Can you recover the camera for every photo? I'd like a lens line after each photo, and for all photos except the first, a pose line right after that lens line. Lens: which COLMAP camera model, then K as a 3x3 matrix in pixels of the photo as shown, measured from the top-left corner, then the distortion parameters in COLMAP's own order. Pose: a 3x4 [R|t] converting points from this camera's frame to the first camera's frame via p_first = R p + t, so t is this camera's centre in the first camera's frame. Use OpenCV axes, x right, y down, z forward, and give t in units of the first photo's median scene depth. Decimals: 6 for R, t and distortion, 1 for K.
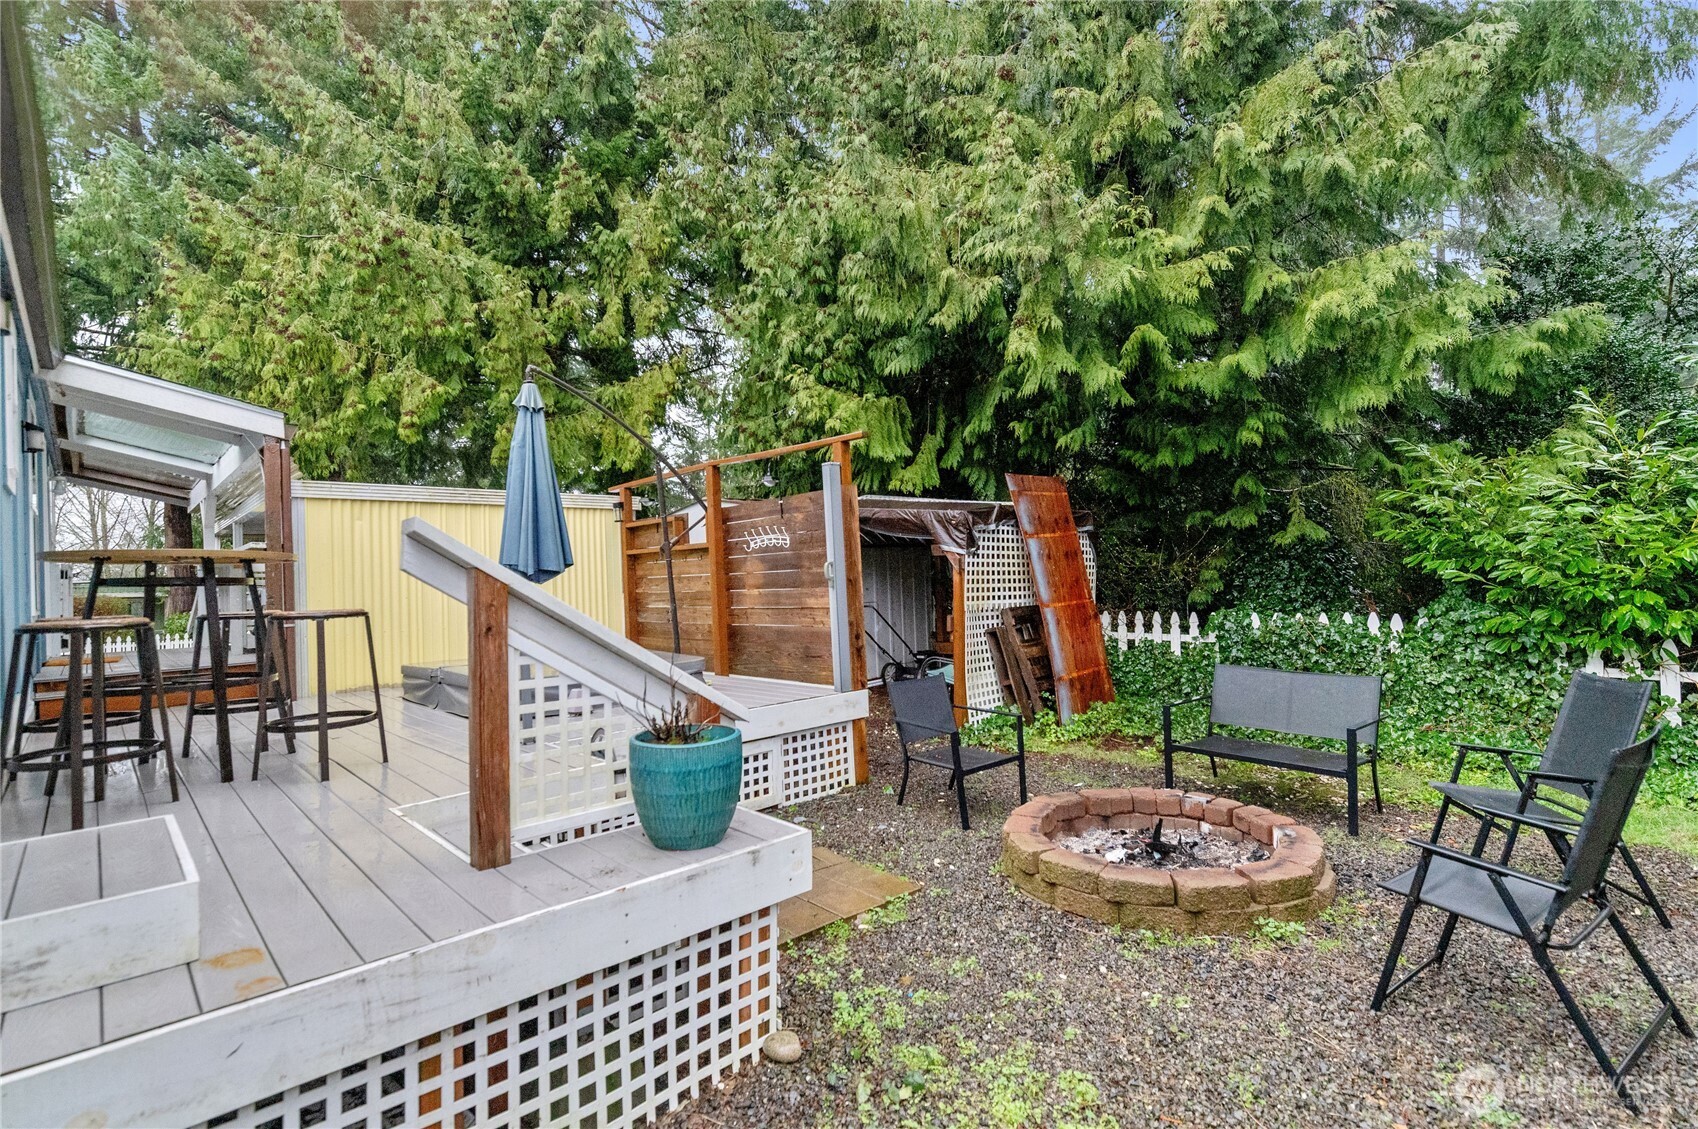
lens RADIAL K [[786.8, 0, 849.0], [0, 786.8, 564.5], [0, 0, 1]] dist [0.000646, 0.005003]
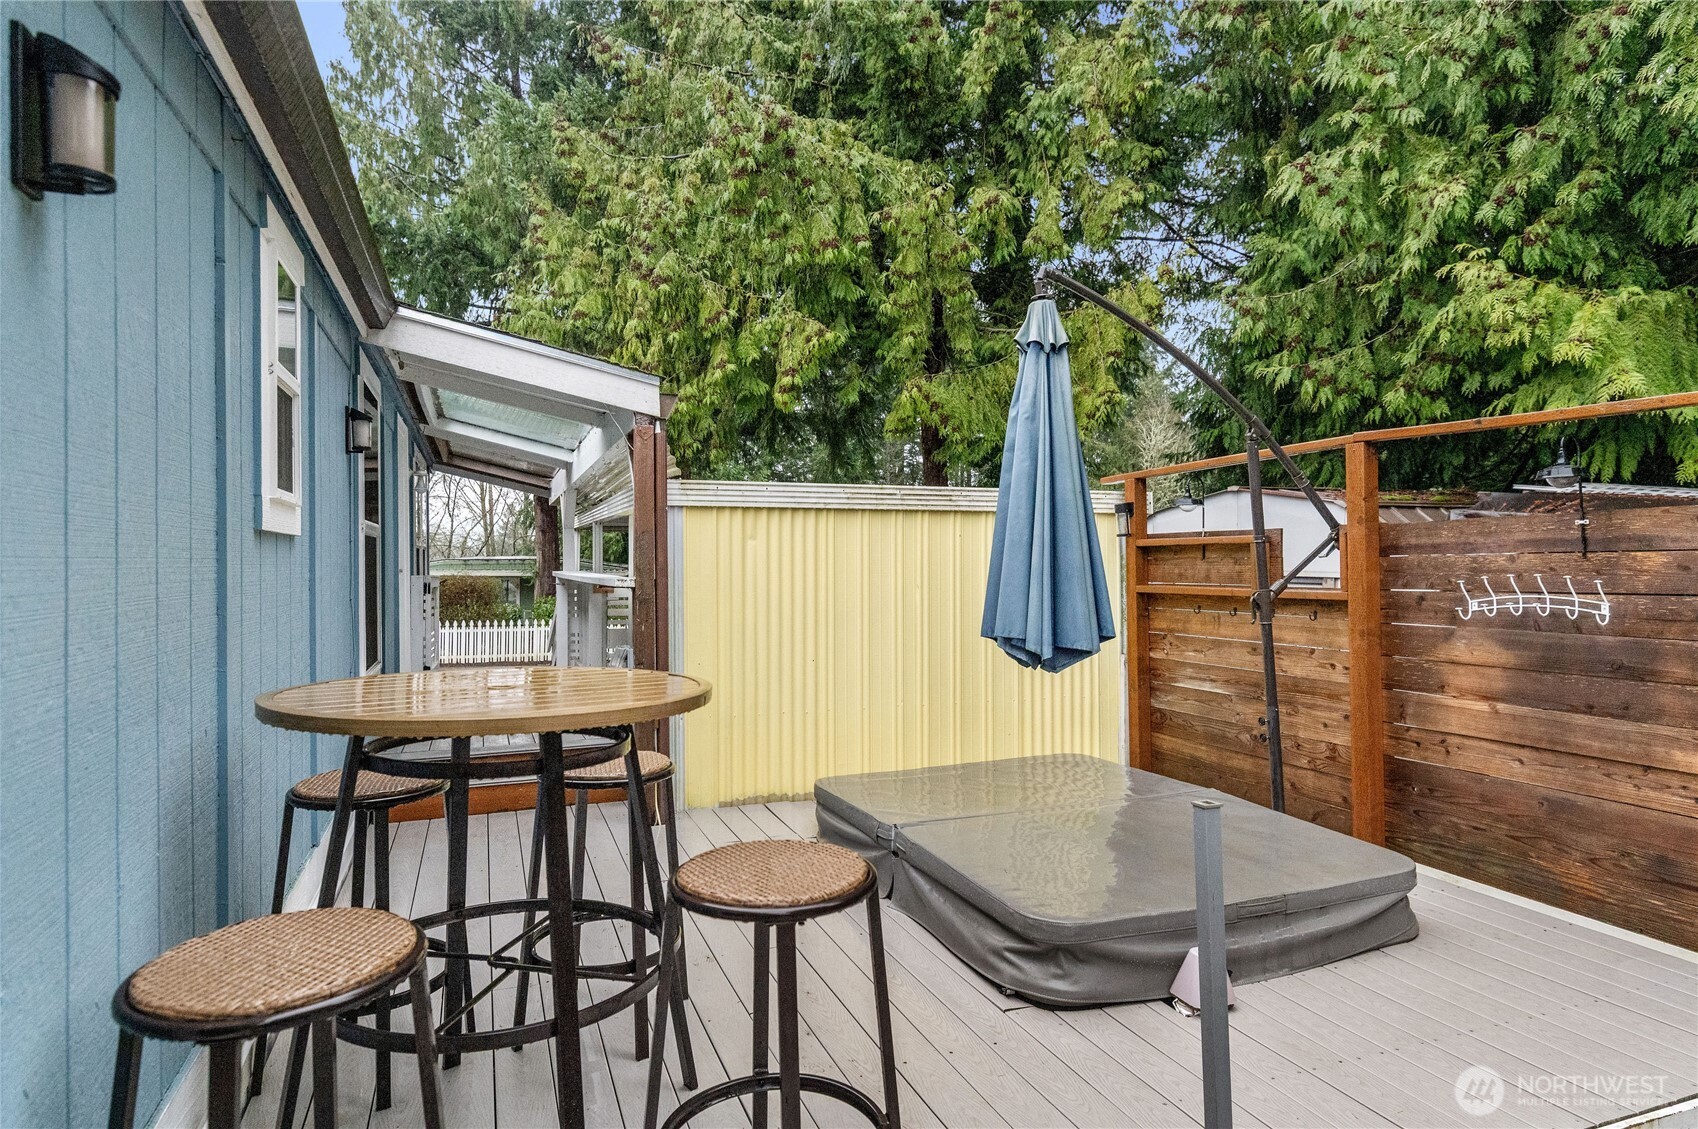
lens RADIAL K [[922.3, 0, 849.0], [0, 922.3, 564.5], [0, 0, 1]] dist [-0.002041, 0.001027]
pose [[0.924549, 0.029876, -0.379891, -0.166808], [-0.019163, 0.999306, 0.031952, -0.039078], [0.380582, -0.022261, 0.924479, 0.210595]]
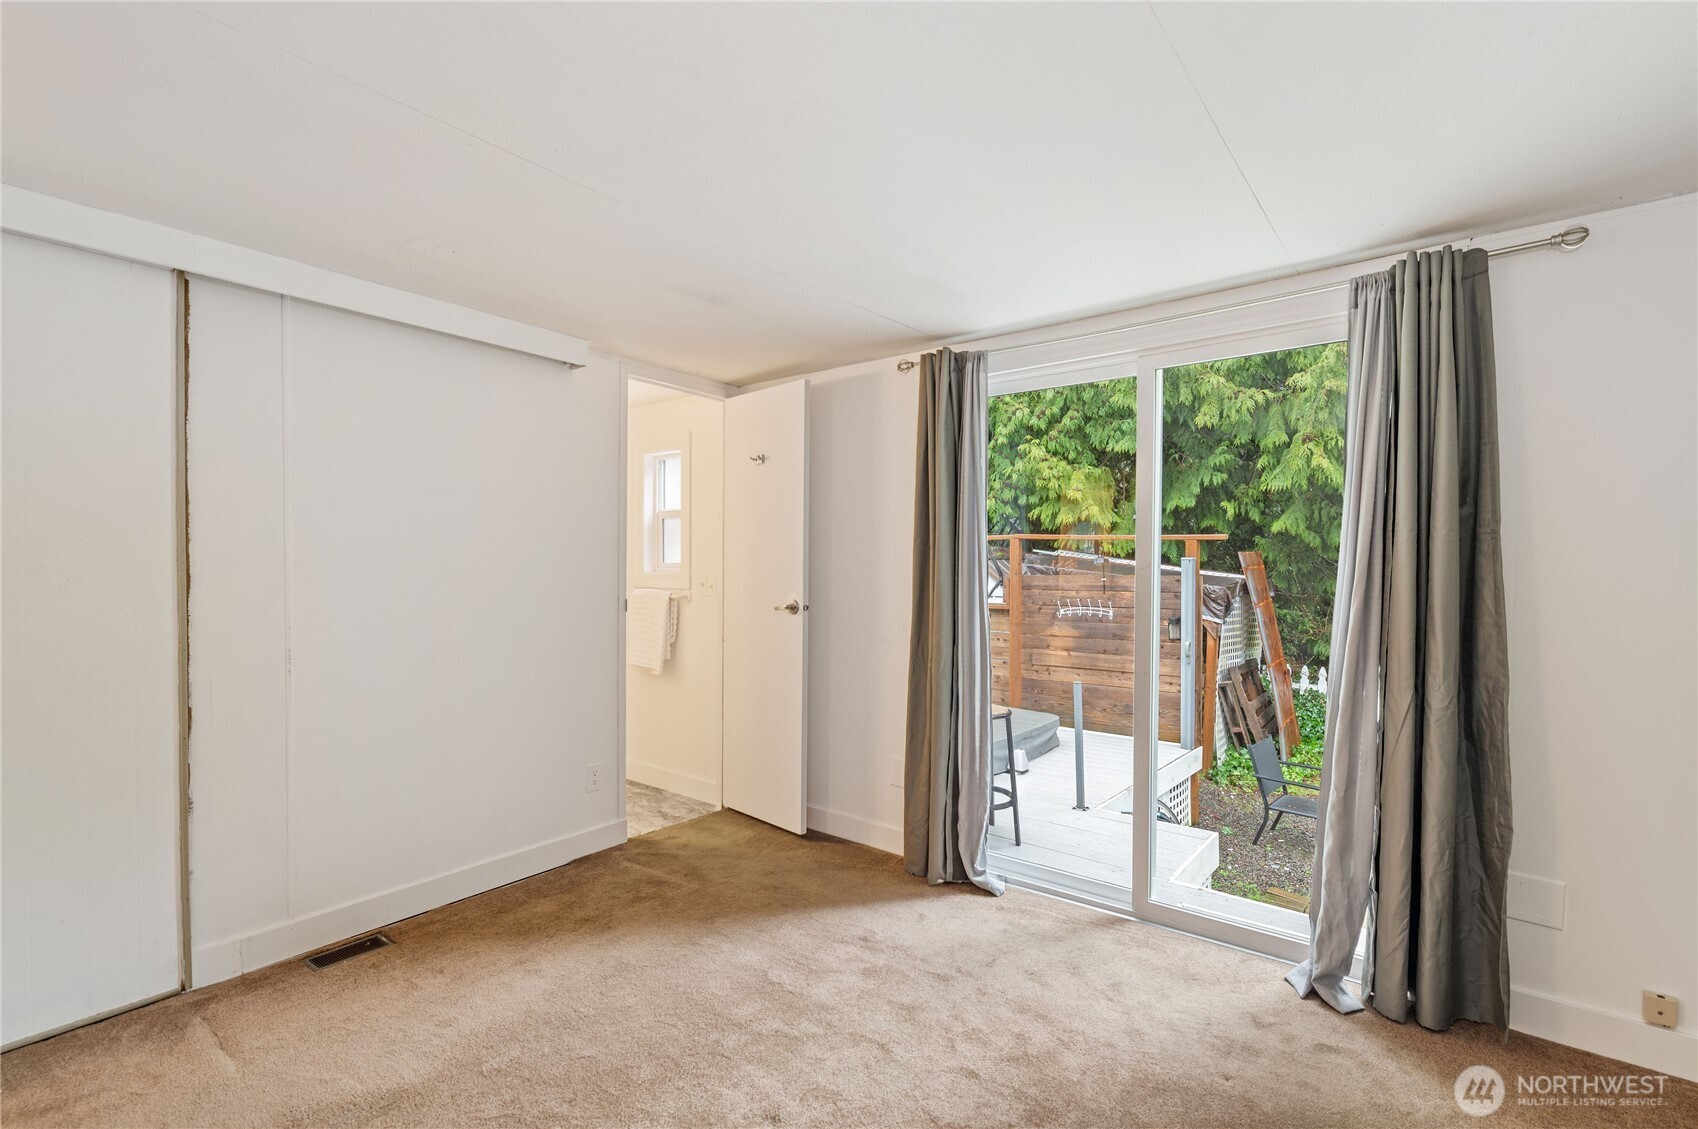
lens RADIAL K [[786.8, 0, 849.0], [0, 786.8, 564.5], [0, 0, 1]] dist [0.000646, 0.005003]
pose [[0.988442, 0.041016, 0.145943, -0.378392], [-0.043743, 0.998922, 0.015523, -0.062334], [-0.145149, -0.021728, 0.989171, -0.056085]]
